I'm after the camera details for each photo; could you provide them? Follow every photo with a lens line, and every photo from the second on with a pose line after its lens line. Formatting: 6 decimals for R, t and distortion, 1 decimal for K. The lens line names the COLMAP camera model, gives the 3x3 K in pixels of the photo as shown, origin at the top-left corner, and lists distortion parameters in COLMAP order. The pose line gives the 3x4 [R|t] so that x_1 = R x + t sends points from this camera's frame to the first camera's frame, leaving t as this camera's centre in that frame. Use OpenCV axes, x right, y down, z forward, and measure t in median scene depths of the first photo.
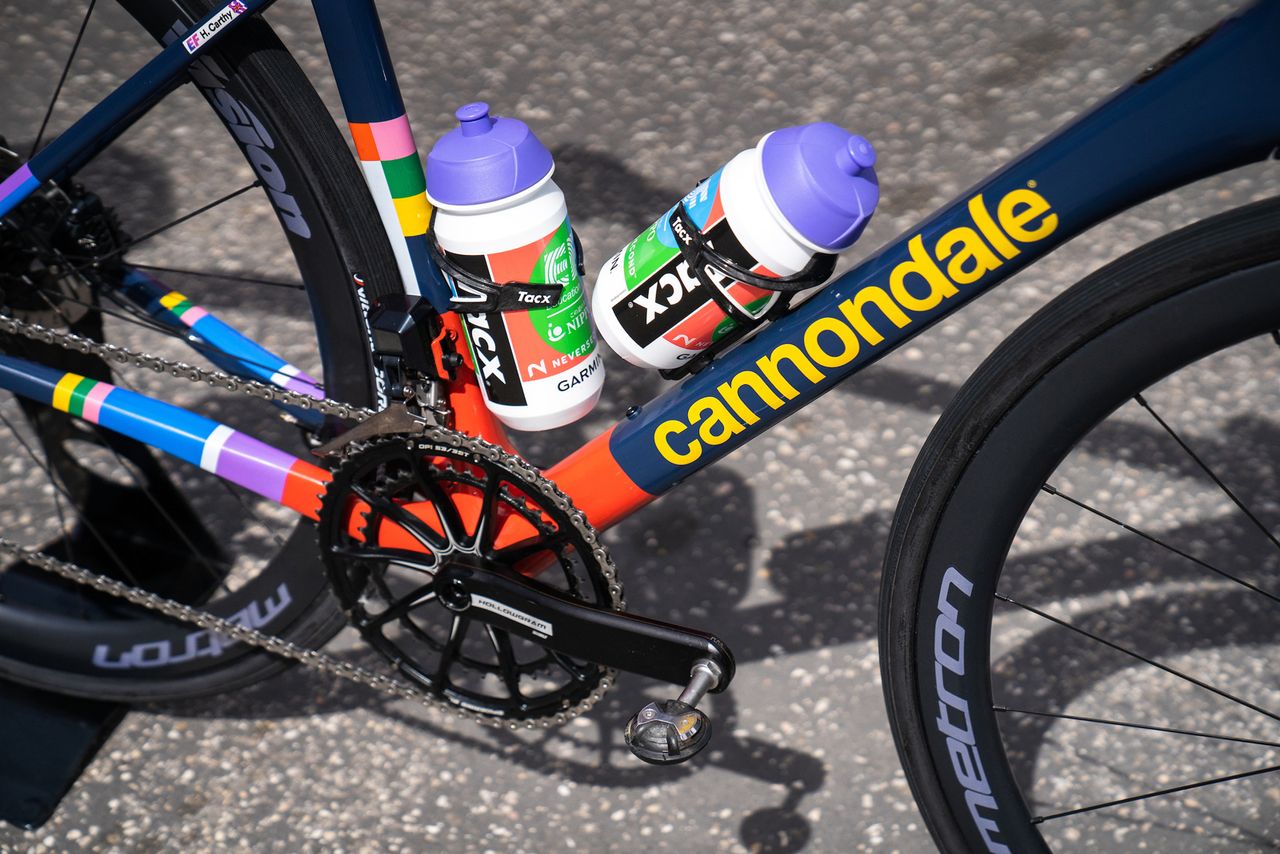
lens RADIAL K [[2510.4, 0, 609.6], [0, 2510.4, 424.5], [0, 0, 1]] dist [0.492680, 0.103323]
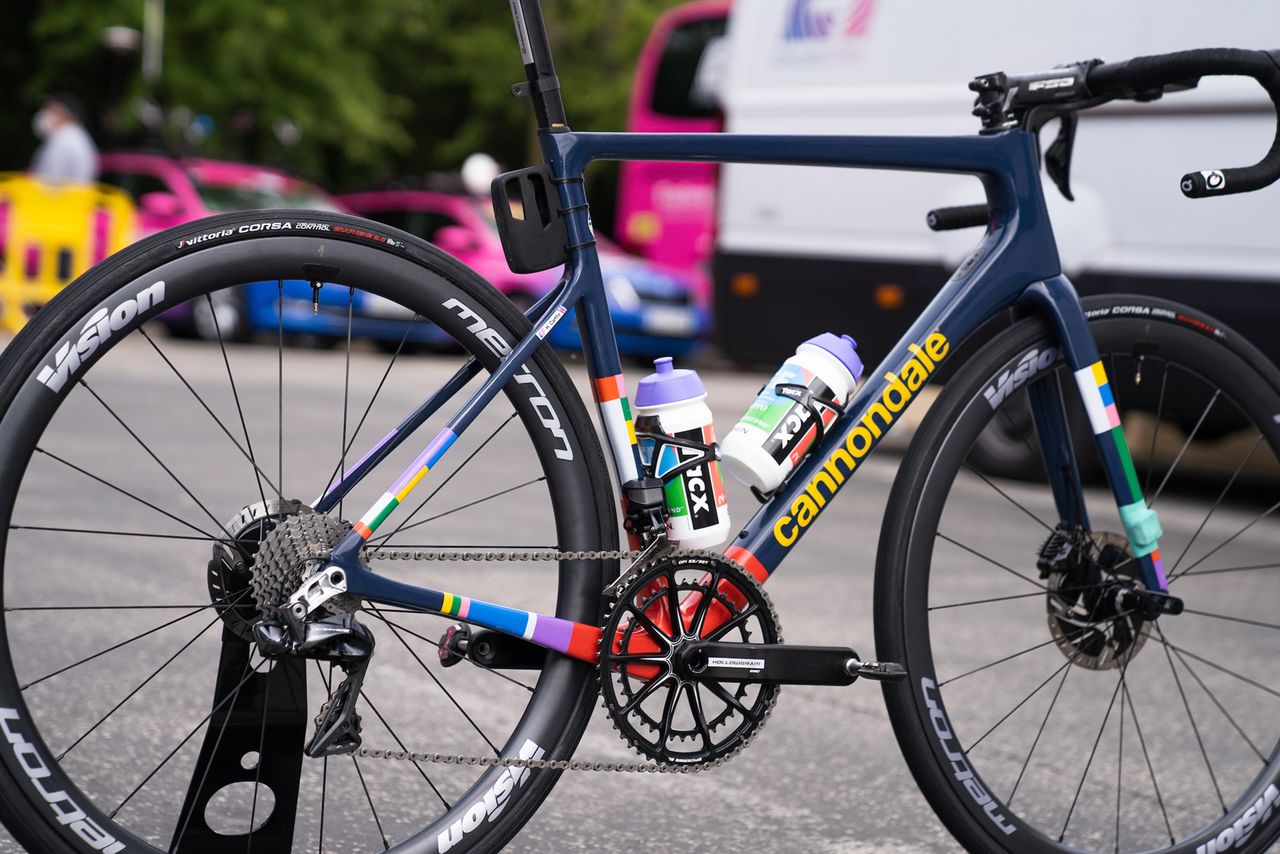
lens RADIAL K [[2553.4, 0, 641.0], [0, 2553.4, 400.0], [0, 0, 1]] dist [0.386127, 0.158429]
pose [[0.558122, 0.025412, 0.829370, -1.555461], [0.457463, 0.824479, -0.333111, 0.493657], [-0.692263, 0.565322, 0.448535, 0.209581]]
